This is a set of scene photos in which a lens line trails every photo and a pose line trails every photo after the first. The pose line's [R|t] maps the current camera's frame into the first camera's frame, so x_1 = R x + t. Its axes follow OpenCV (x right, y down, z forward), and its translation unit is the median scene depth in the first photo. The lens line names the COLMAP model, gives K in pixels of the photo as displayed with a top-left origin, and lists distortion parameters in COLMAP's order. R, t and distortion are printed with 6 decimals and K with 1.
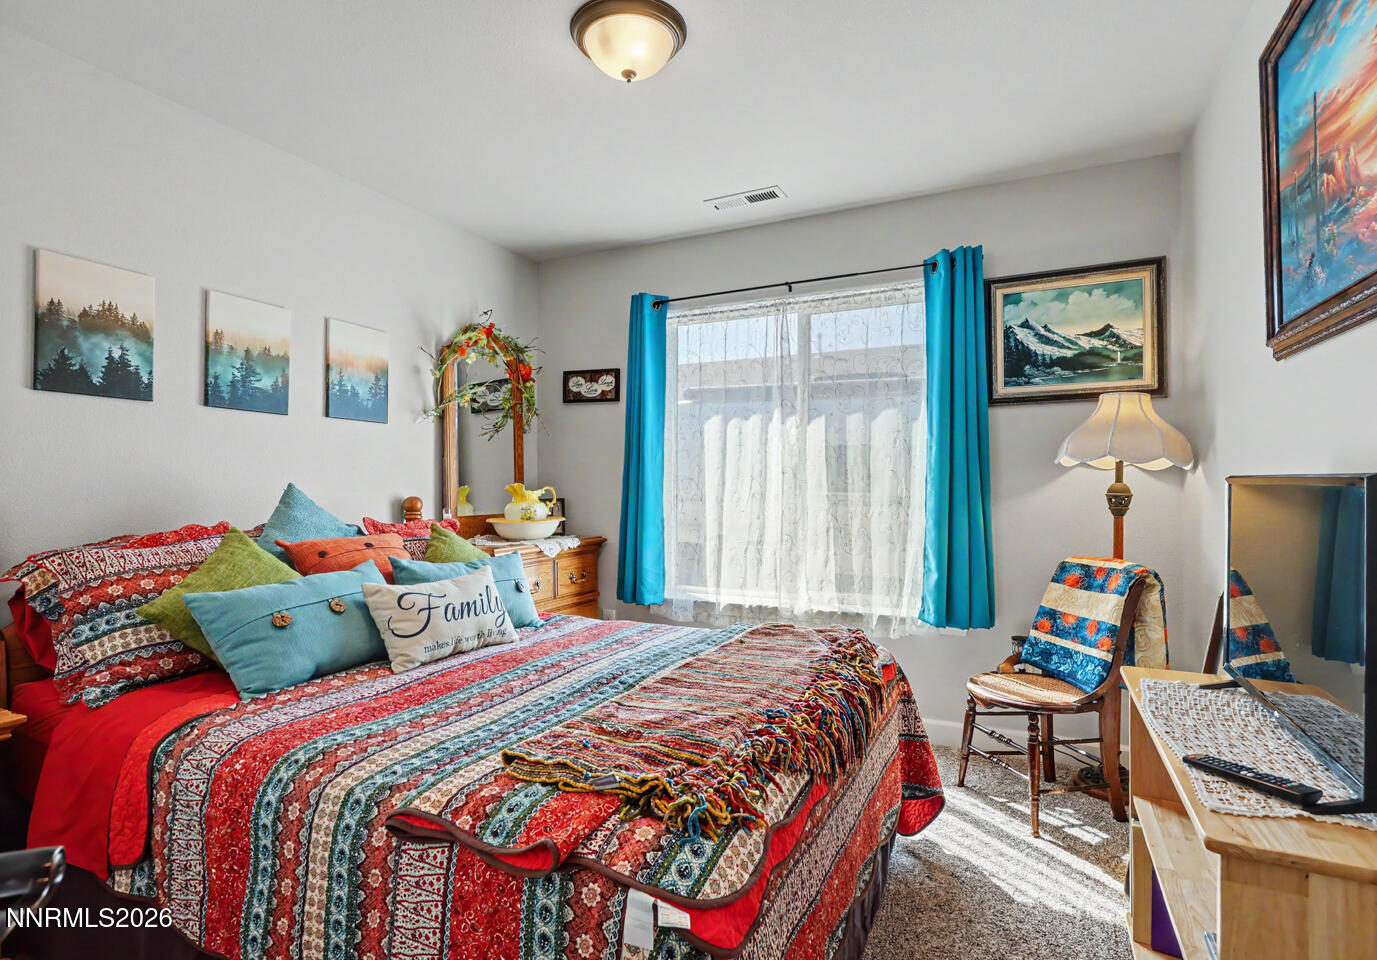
lens RADIAL K [[681.1, 0, 686.3], [0, 681.1, 480.5], [0, 0, 1]] dist [-0.001523, 0.000508]
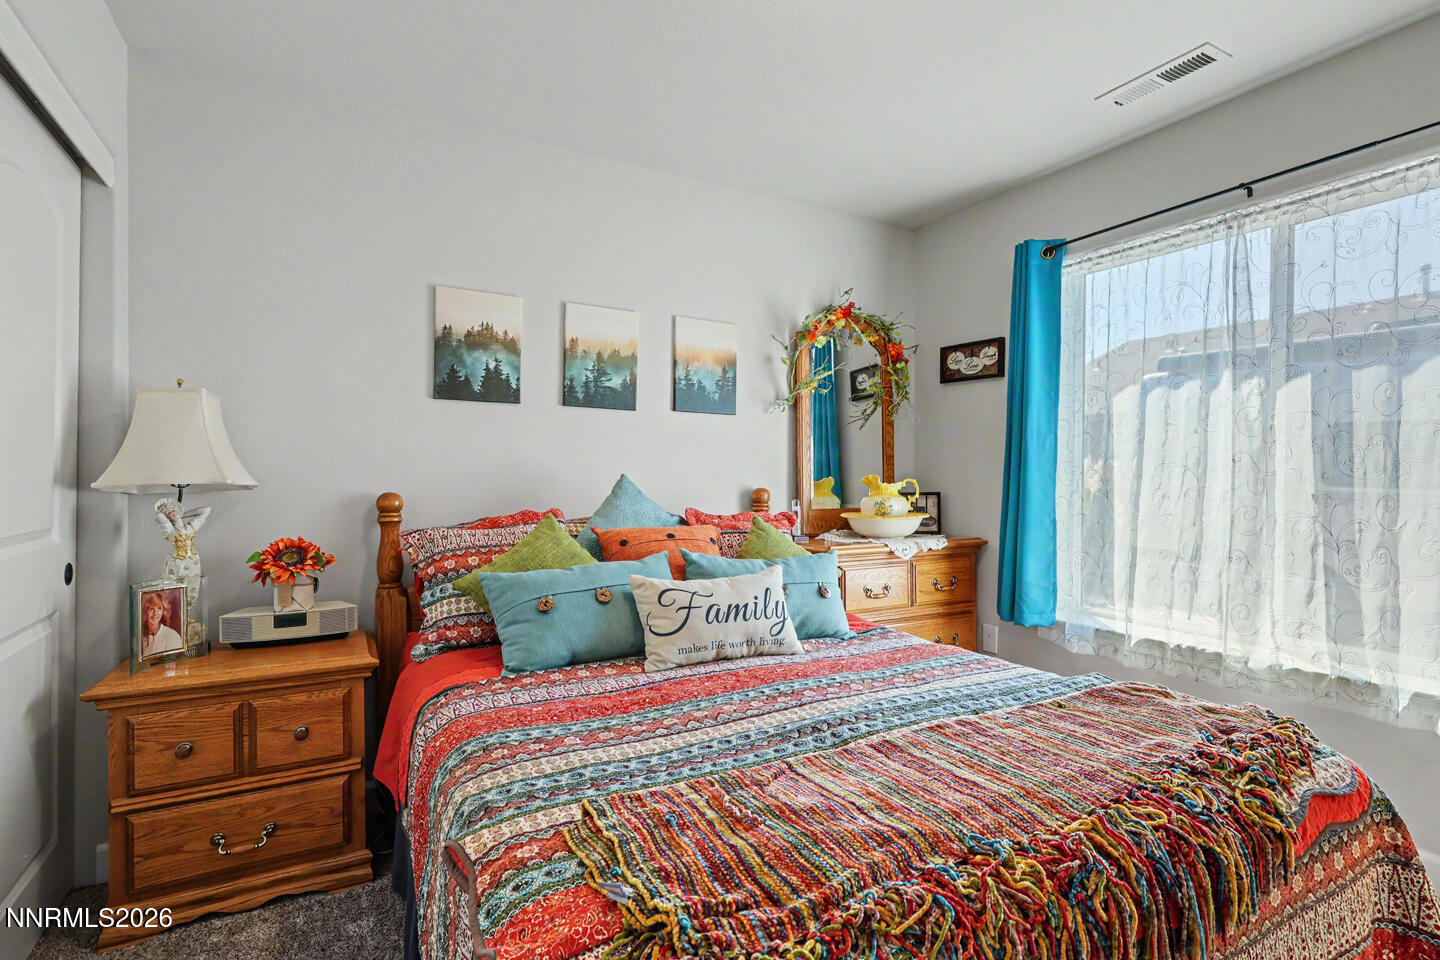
lens RADIAL K [[691.4, 0, 721.7], [0, 691.4, 479.6], [0, 0, 1]] dist [-0.002452, 0.001799]
pose [[0.829854, 0.007748, -0.557927, 0.145034], [-0.001519, 0.999931, 0.011627, -0.000052], [0.557979, -0.008801, 0.829808, 0.177450]]
